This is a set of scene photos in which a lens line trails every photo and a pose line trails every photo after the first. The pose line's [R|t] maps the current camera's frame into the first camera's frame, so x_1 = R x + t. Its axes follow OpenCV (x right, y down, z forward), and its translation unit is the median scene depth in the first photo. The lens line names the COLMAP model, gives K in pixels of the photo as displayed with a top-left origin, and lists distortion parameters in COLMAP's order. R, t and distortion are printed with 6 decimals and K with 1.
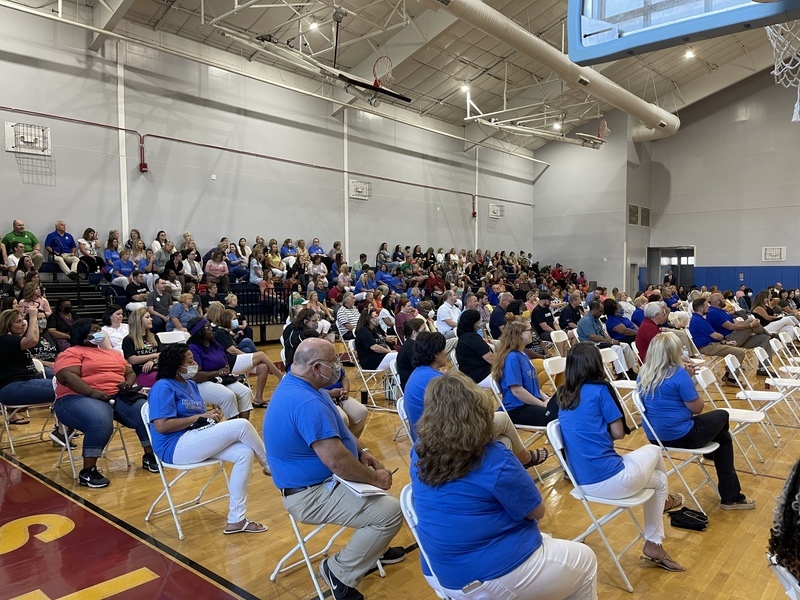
lens RADIAL K [[598.0, 0, 400.0], [0, 598.0, 300.0], [0, 0, 1]] dist [-0.000918, -0.001925]
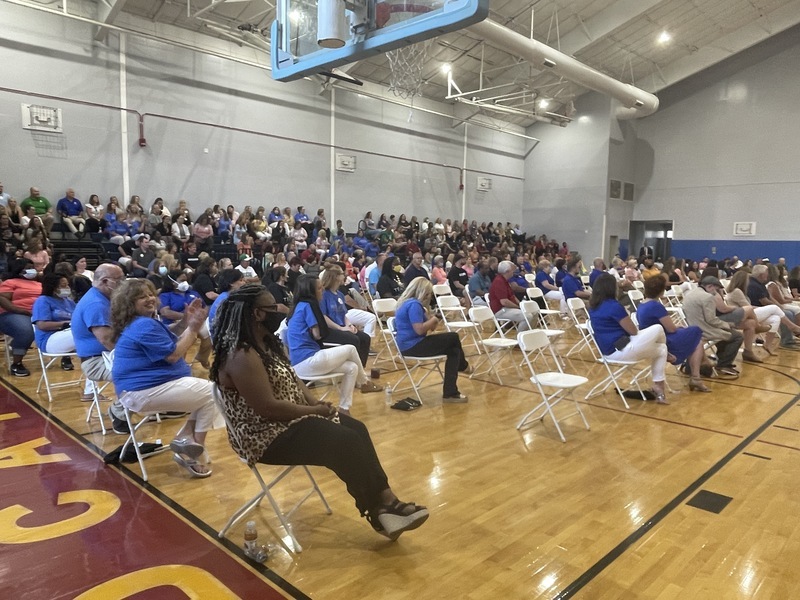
lens RADIAL K [[578.2, 0, 400.0], [0, 578.2, 300.0], [0, 0, 1]] dist [-0.025446, -0.000096]
pose [[0.997521, 0.025626, -0.065534, 0.130082], [-0.022177, 0.998357, 0.052827, 0.011266], [0.066780, -0.051243, 0.996451, -0.077581]]
